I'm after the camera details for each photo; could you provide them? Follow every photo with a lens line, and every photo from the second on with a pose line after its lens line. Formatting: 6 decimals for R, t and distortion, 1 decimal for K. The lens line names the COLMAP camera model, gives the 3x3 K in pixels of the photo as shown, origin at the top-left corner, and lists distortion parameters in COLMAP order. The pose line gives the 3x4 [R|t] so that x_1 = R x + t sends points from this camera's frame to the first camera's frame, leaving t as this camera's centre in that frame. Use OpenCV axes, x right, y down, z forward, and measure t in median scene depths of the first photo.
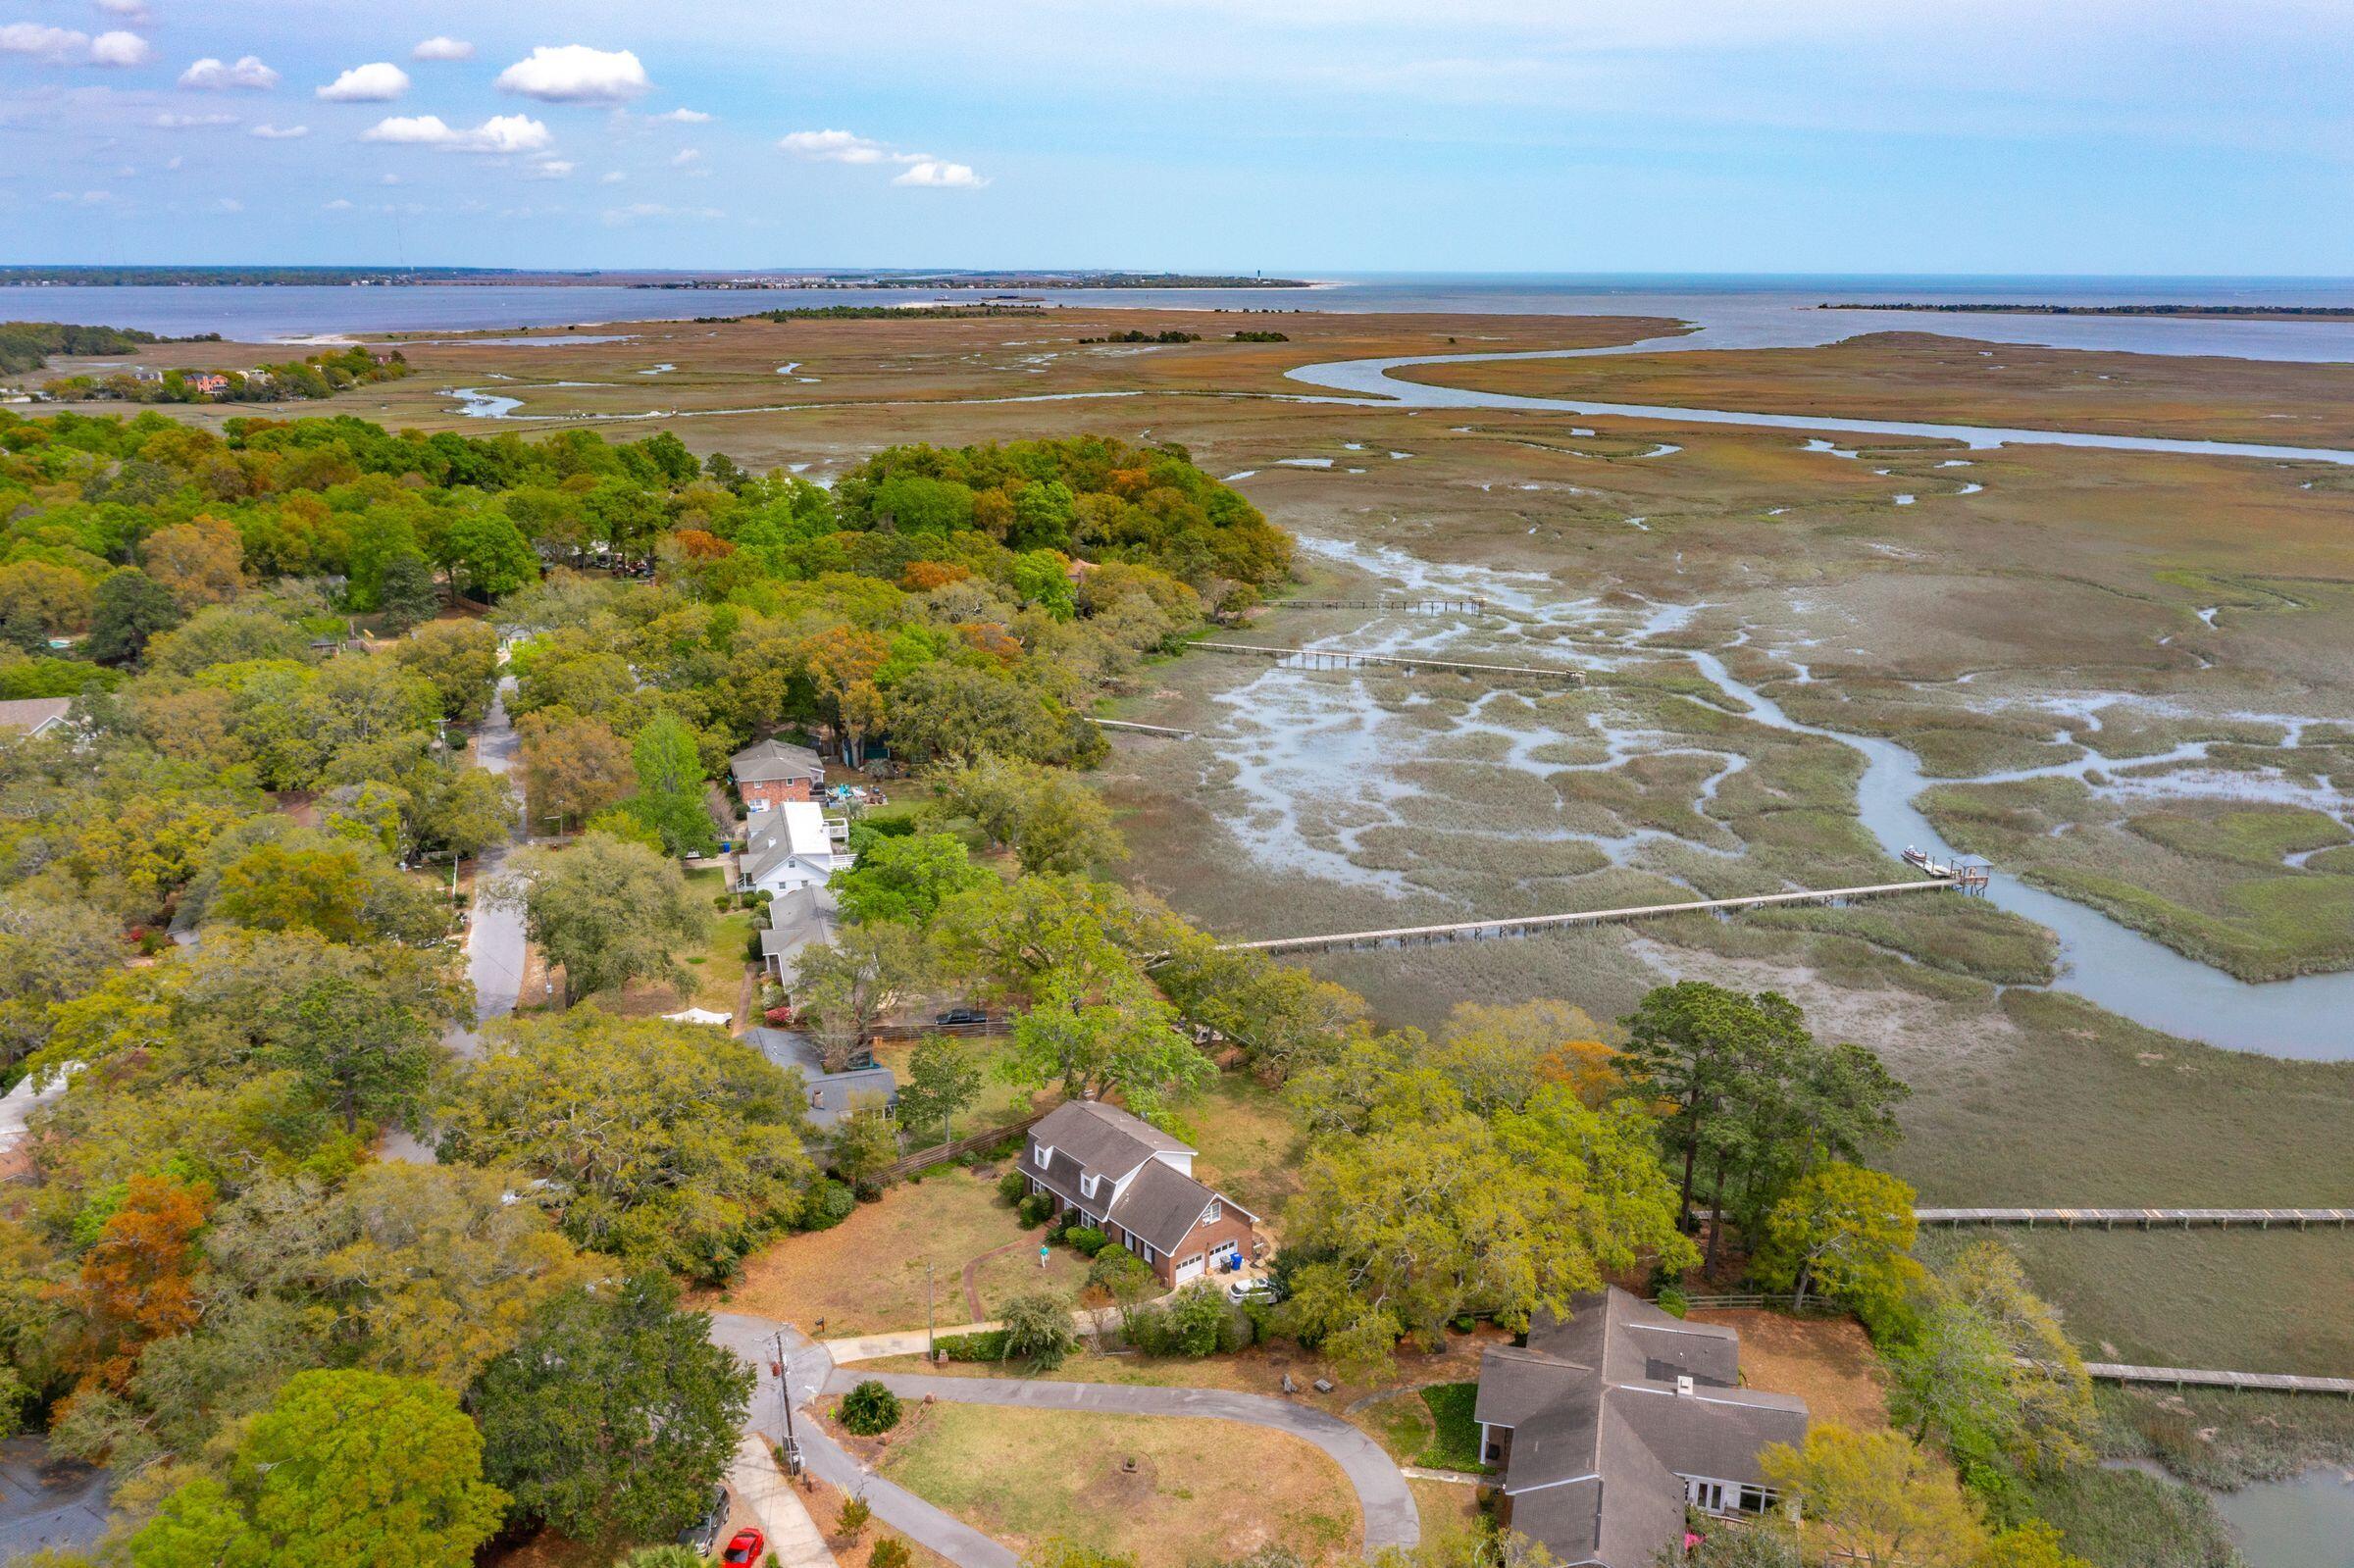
lens RADIAL K [[1863.3, 0, 1178.2], [0, 1863.3, 776.6], [0, 0, 1]] dist [-0.009486, 0.007511]
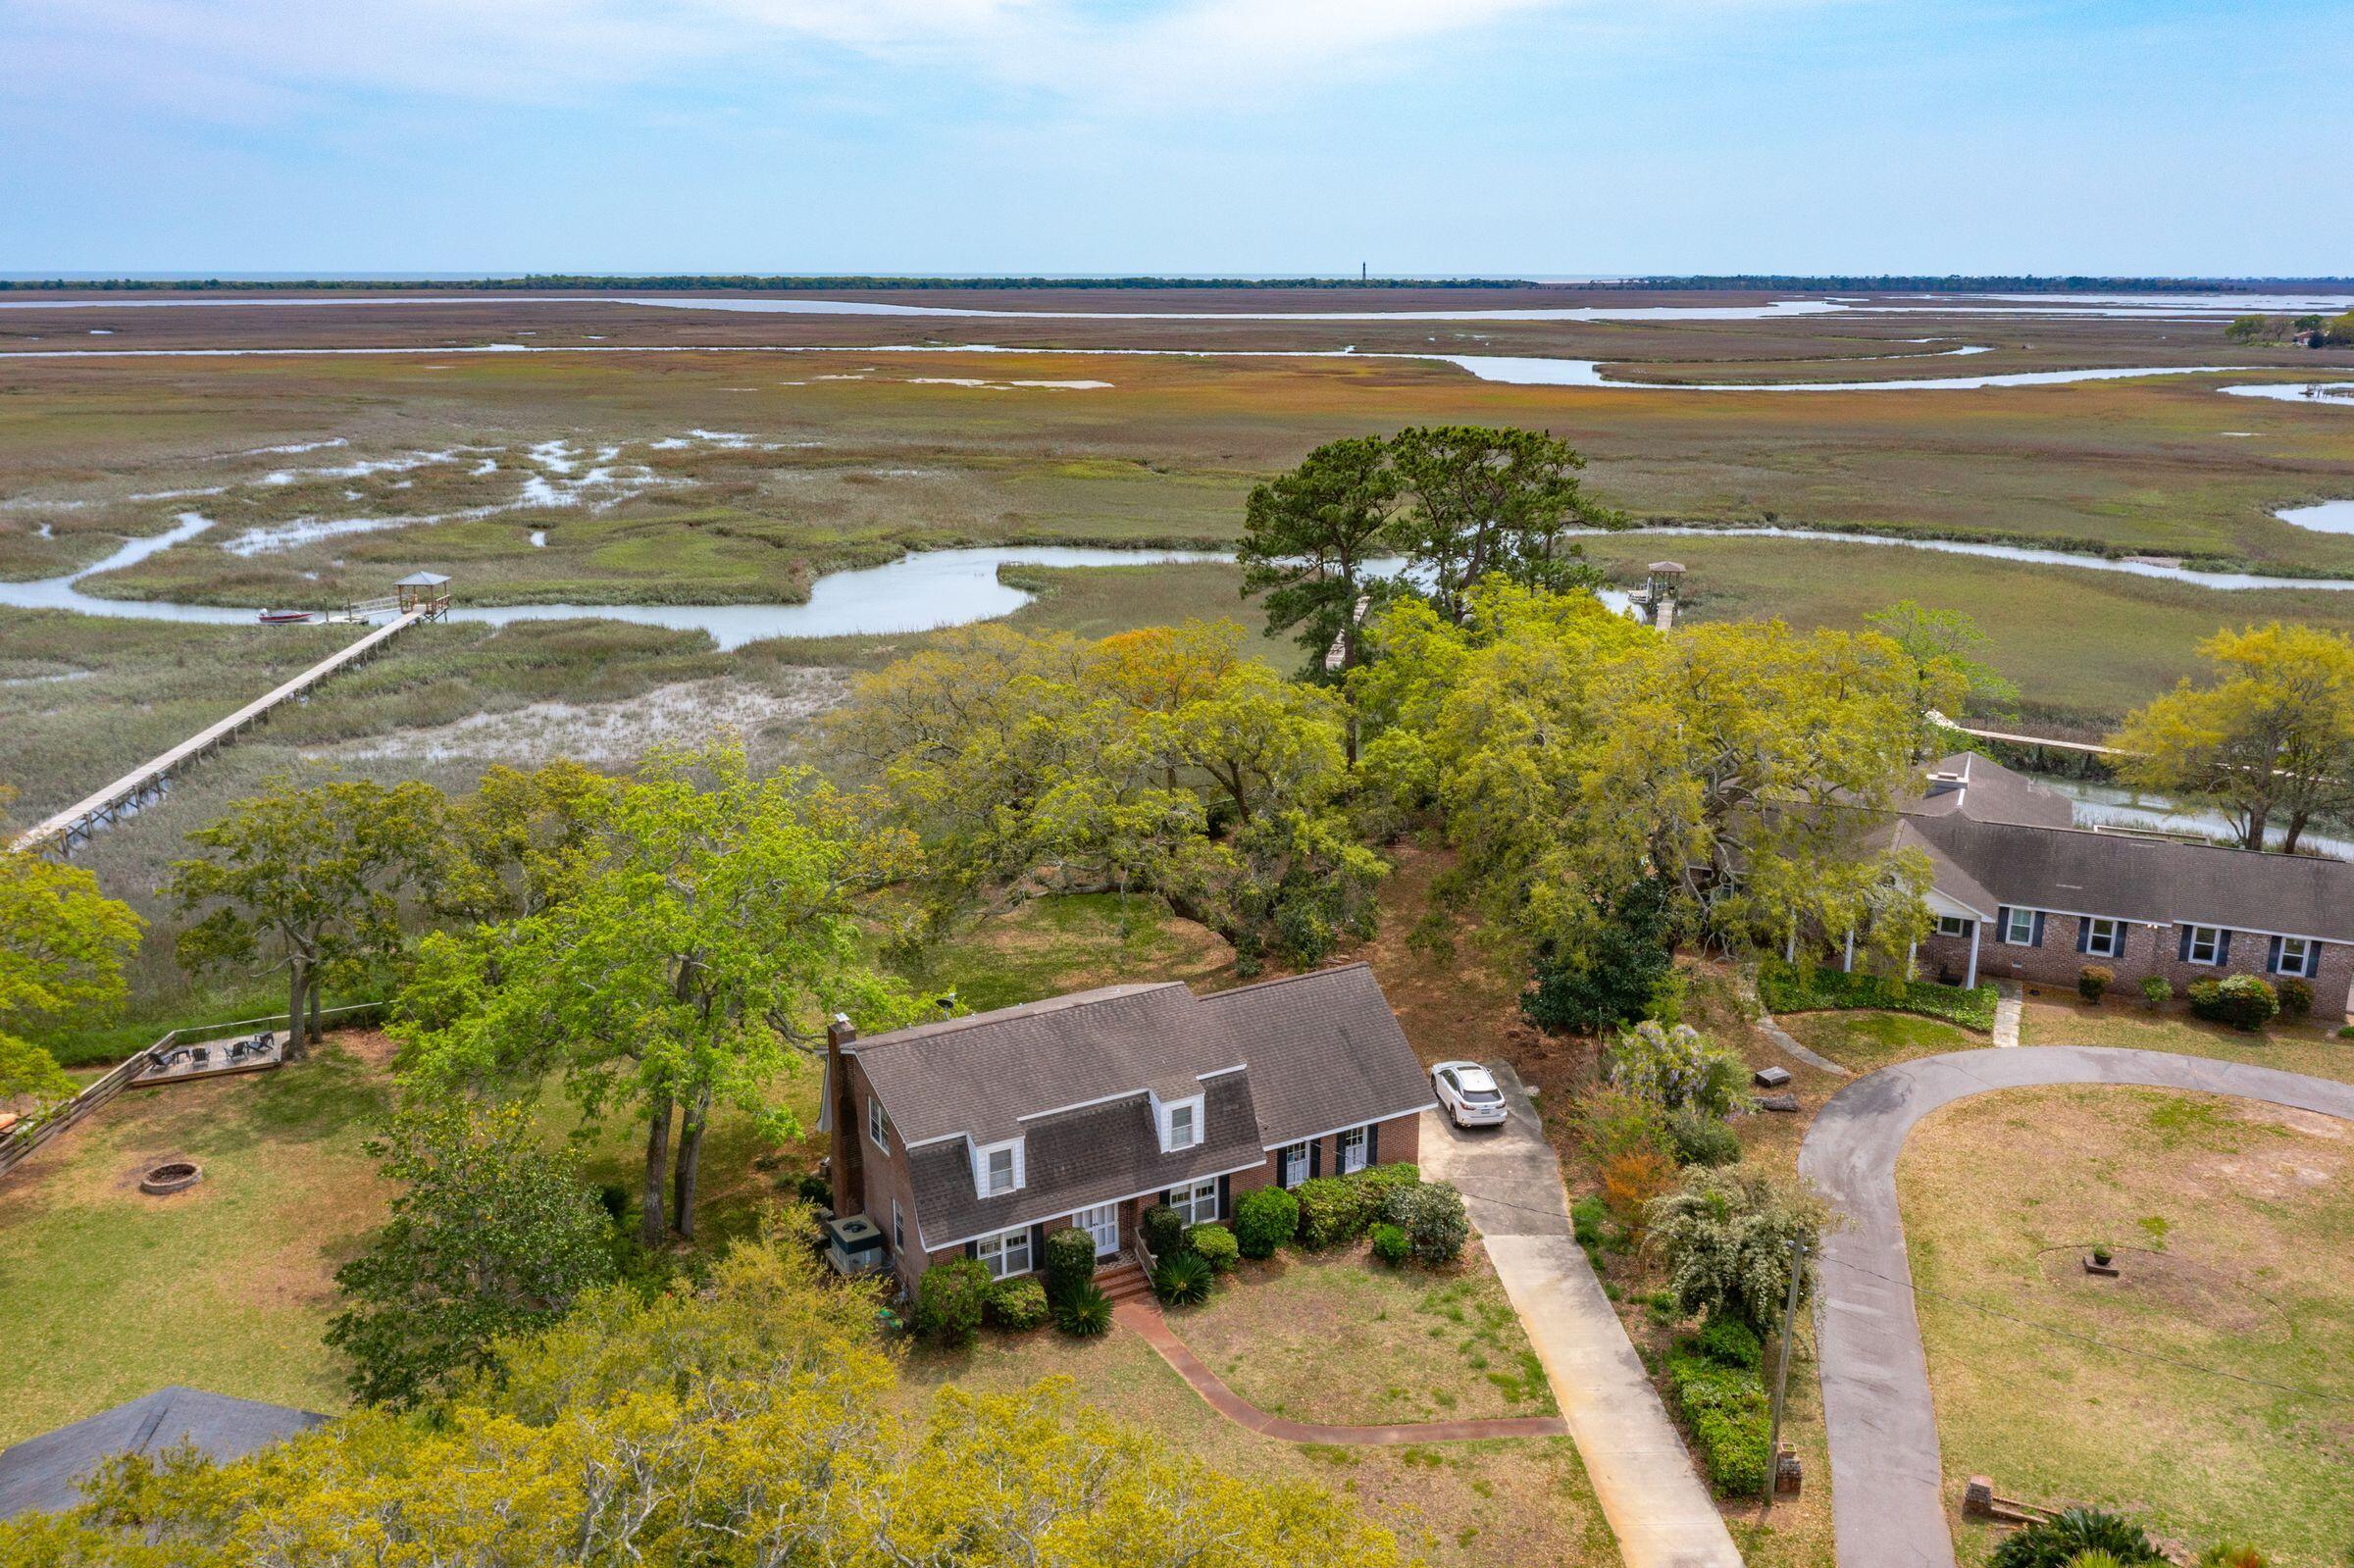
lens RADIAL K [[1908.3, 0, 1186.1], [0, 1908.3, 786.6], [0, 0, 1]] dist [-0.005539, 0.000972]
pose [[0.166986, -0.262209, 0.950454, -0.278351], [0.259290, 0.941736, 0.214249, 0.040931], [-0.951254, 0.210667, 0.225245, 0.585214]]
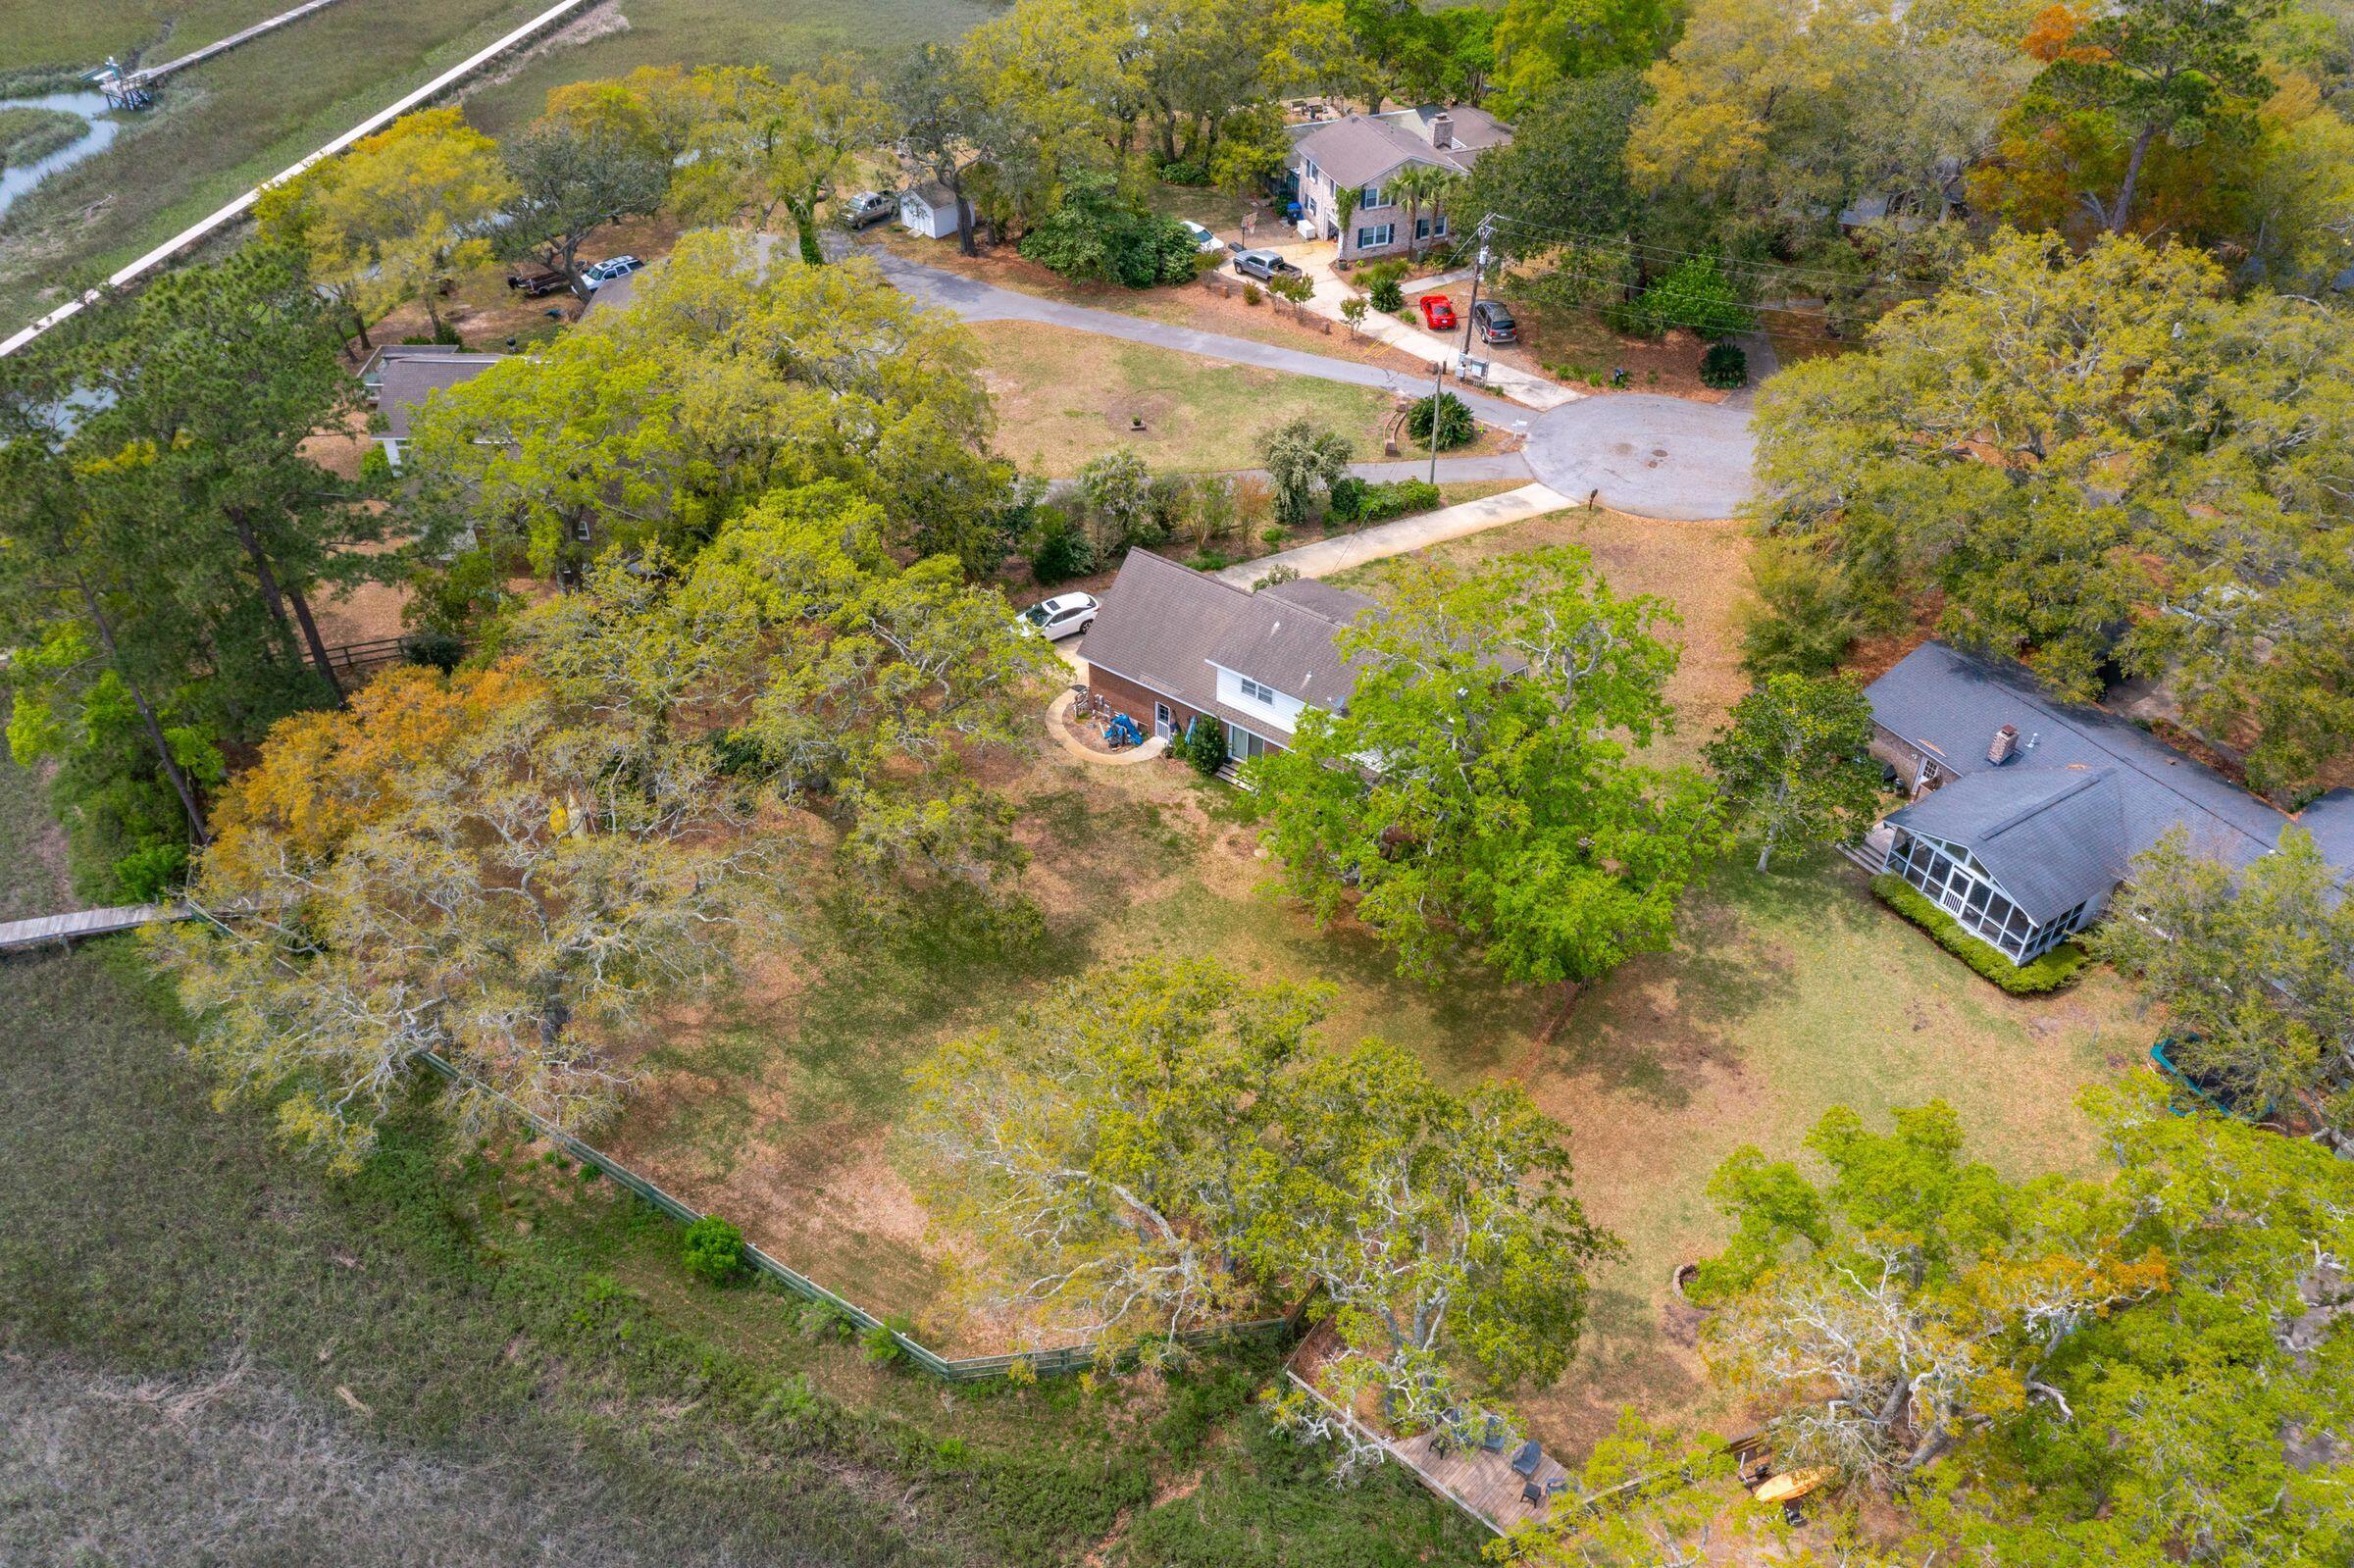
lens RADIAL K [[1908.3, 0, 1186.1], [0, 1908.3, 786.6], [0, 0, 1]] dist [-0.005539, 0.000972]
pose [[-0.966355, 0.144314, -0.212910, 0.096586], [-0.084691, 0.603082, 0.793171, -0.151799], [0.242868, 0.784516, -0.570569, 0.909075]]
